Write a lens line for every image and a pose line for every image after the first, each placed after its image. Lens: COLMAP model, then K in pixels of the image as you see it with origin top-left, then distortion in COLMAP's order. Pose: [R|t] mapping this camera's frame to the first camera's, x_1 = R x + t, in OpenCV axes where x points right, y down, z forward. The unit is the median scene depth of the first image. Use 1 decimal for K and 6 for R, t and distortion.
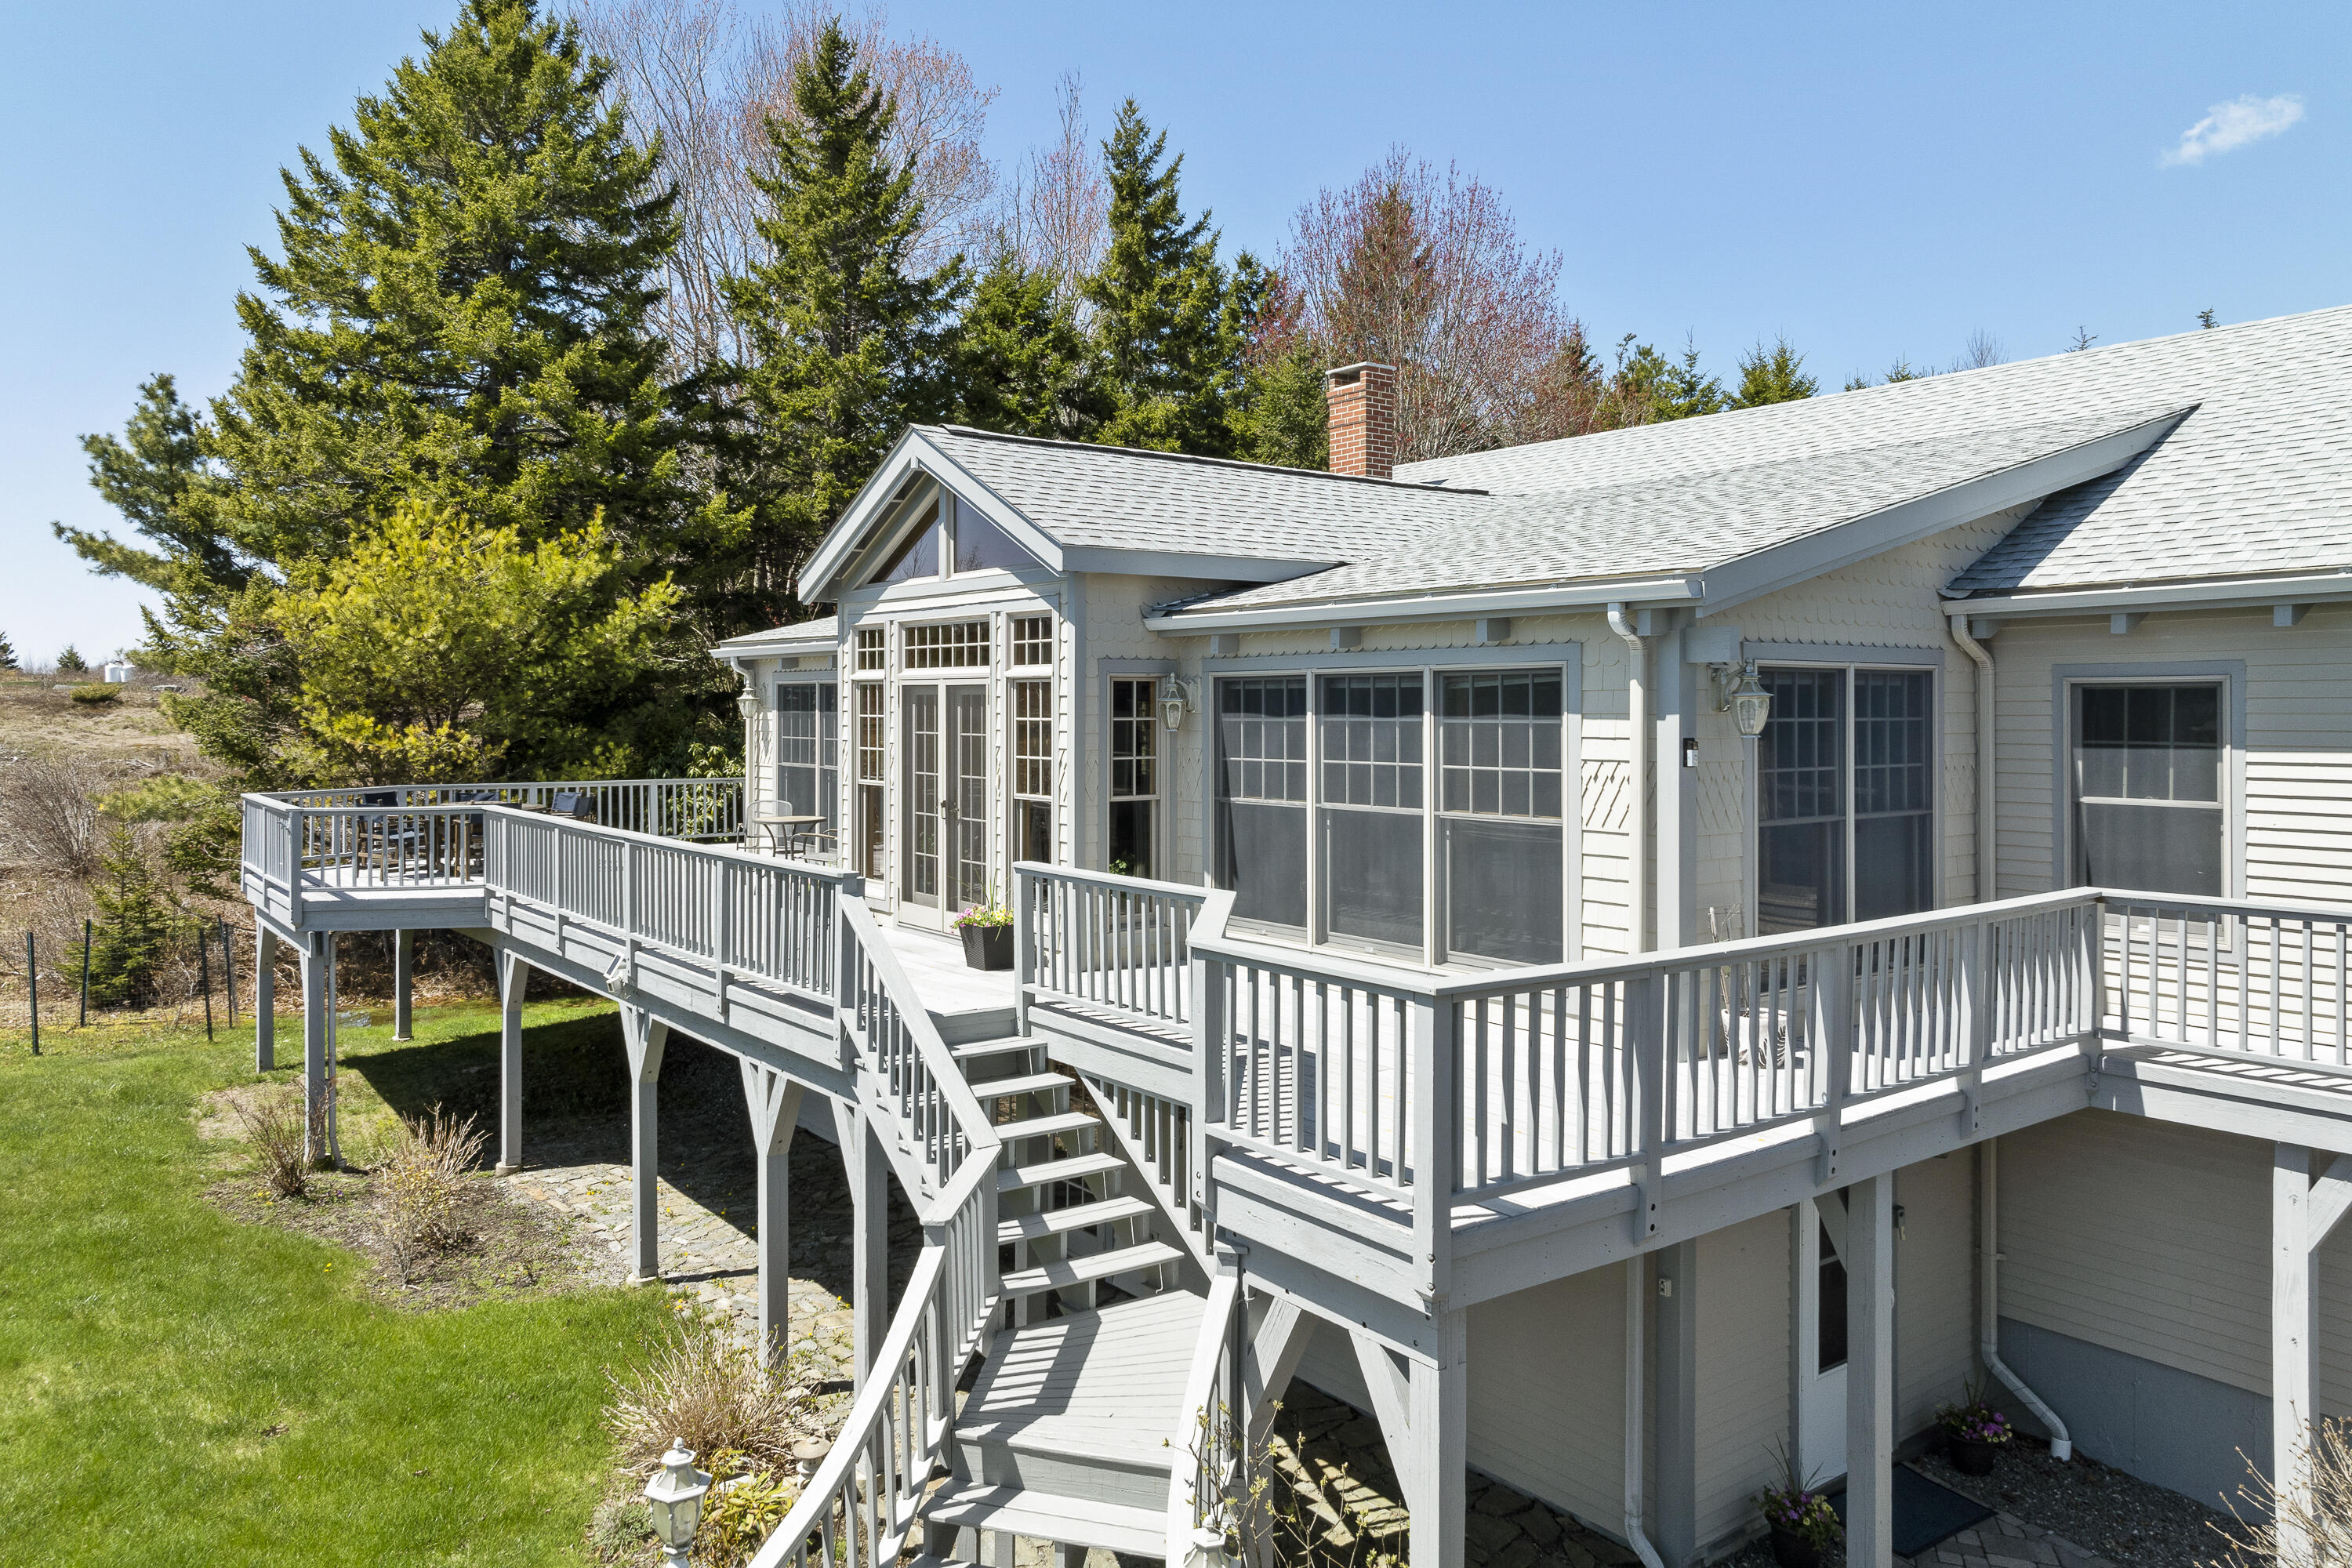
lens RADIAL K [[1614.0, 0, 1171.4], [0, 1614.0, 717.0], [0, 0, 1]] dist [-0.000237, -0.006975]
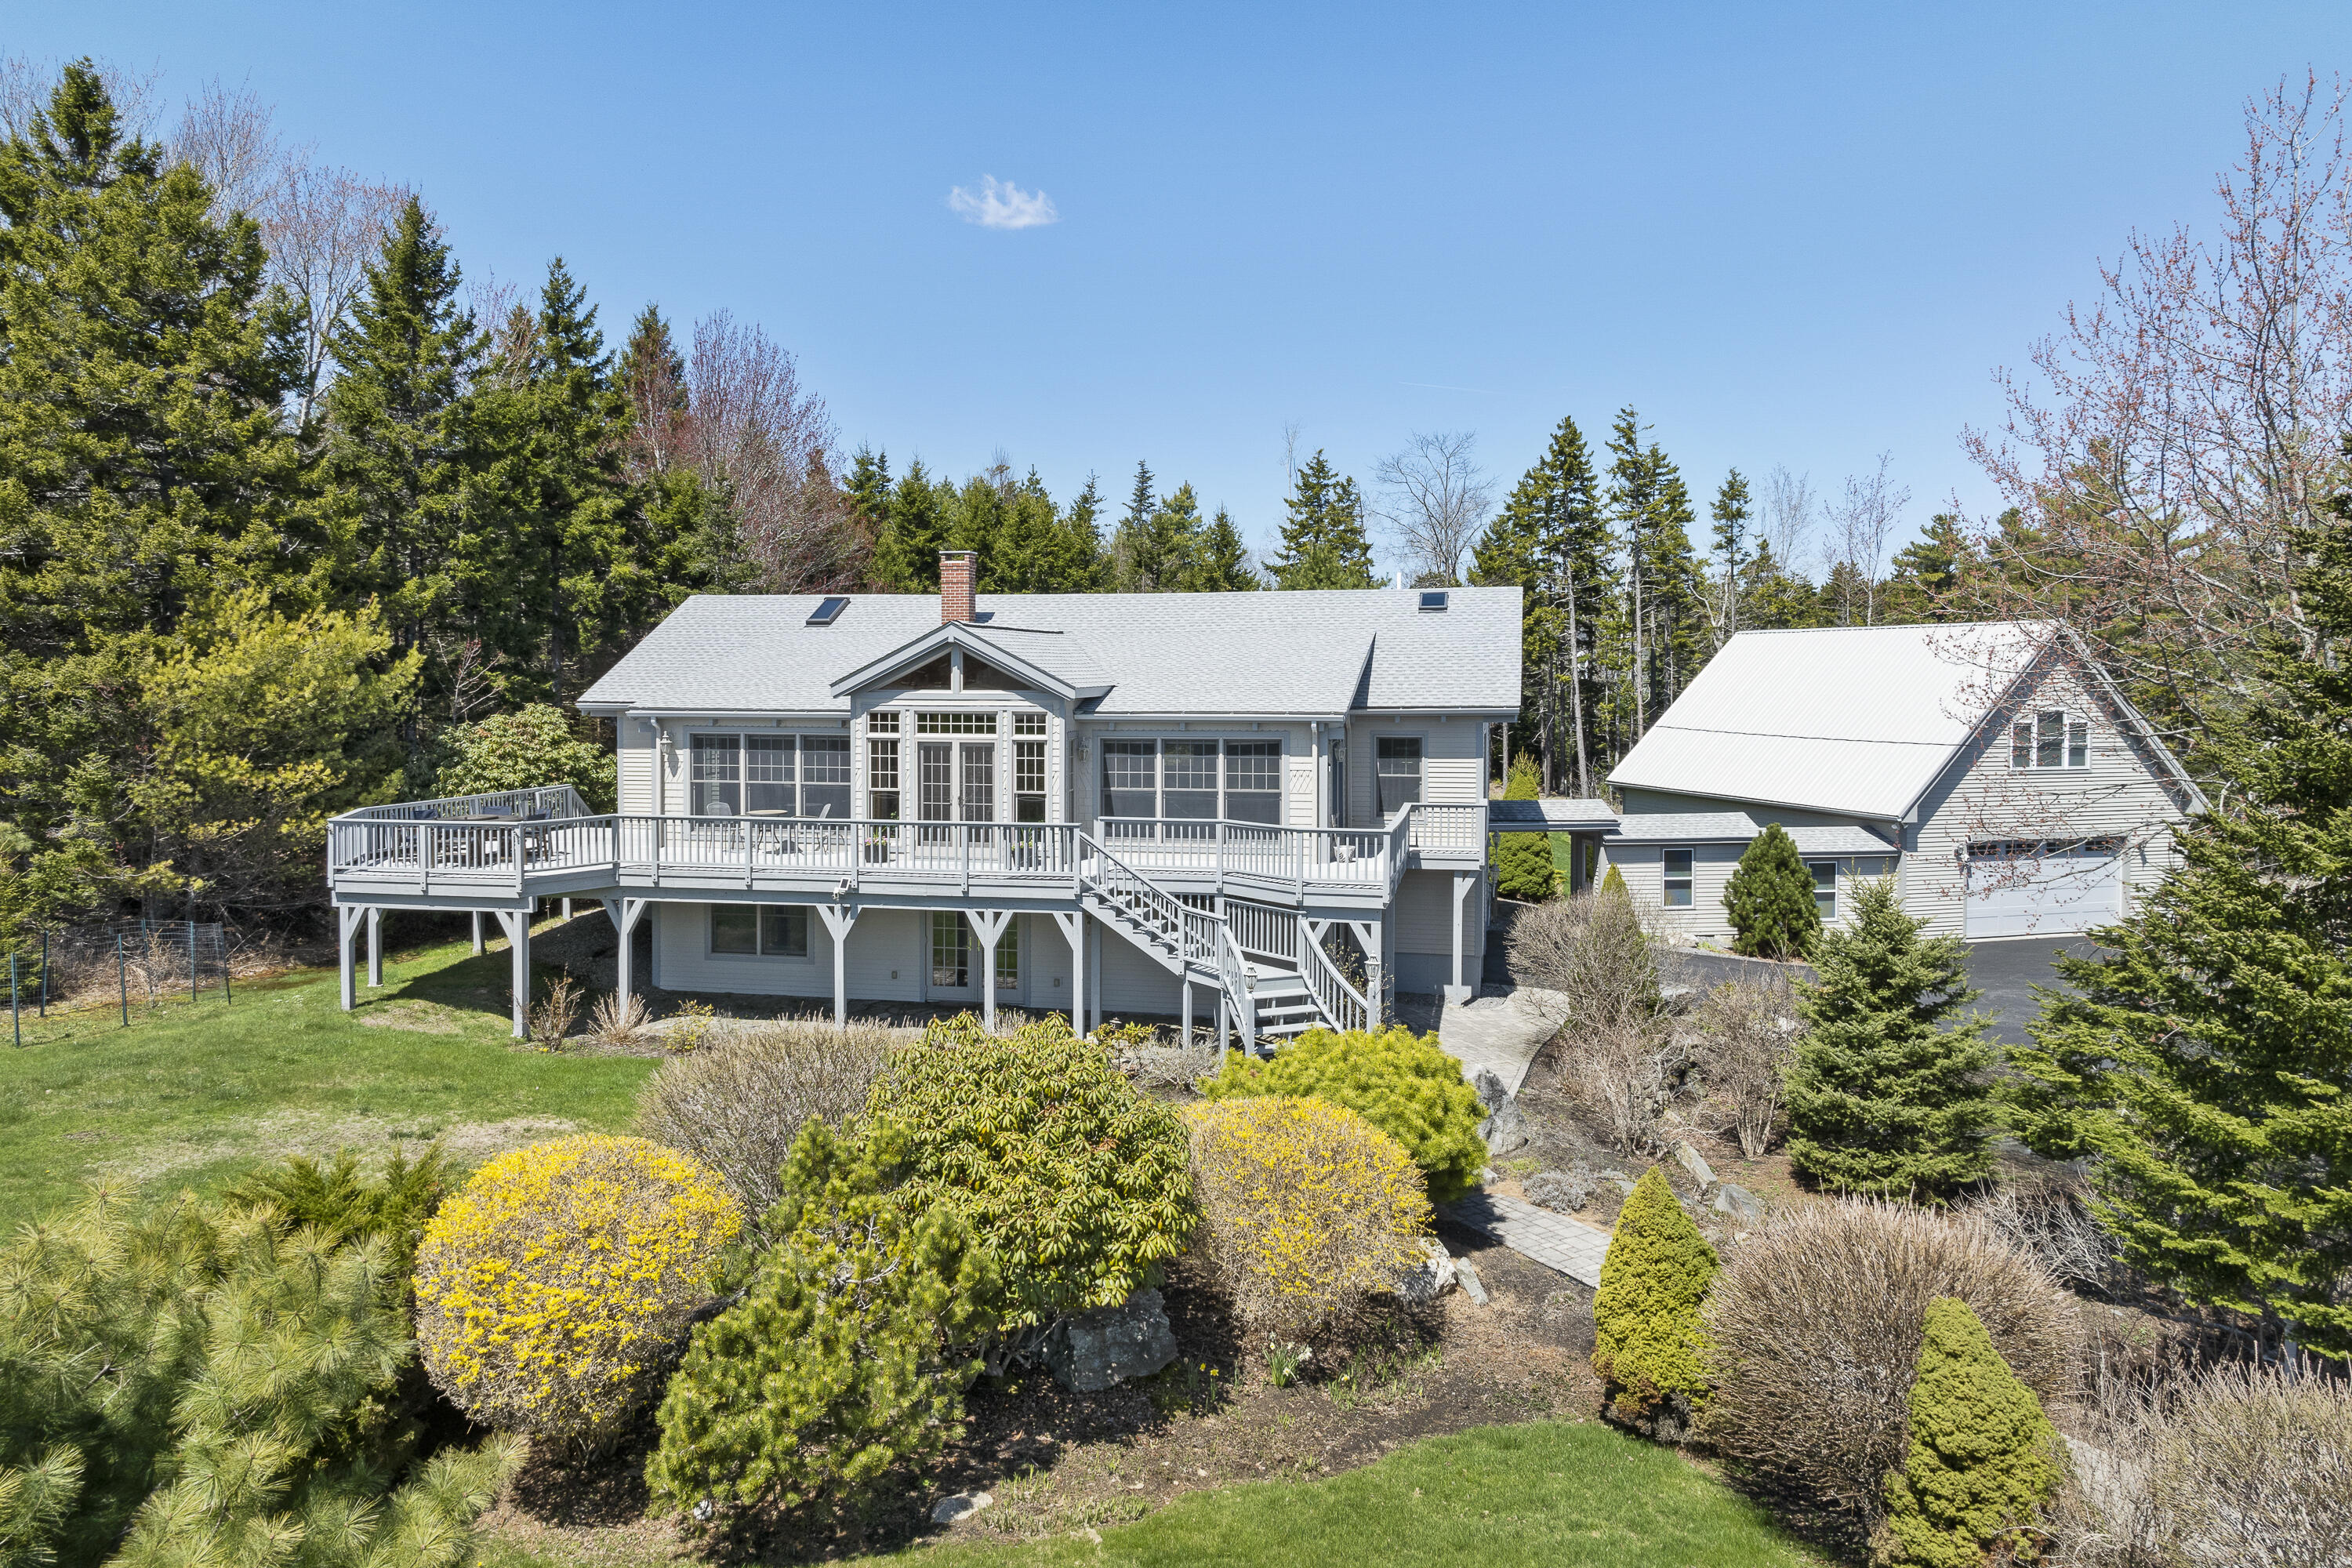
lens RADIAL K [[1614.0, 0, 1170.8], [0, 1614.0, 696.9], [0, 0, 1]] dist [-0.000237, -0.006975]
pose [[0.749160, -0.013060, 0.662261, -1.323893], [0.005699, 0.999896, 0.013271, -0.104869], [-0.662365, -0.006168, 0.749156, -0.776095]]
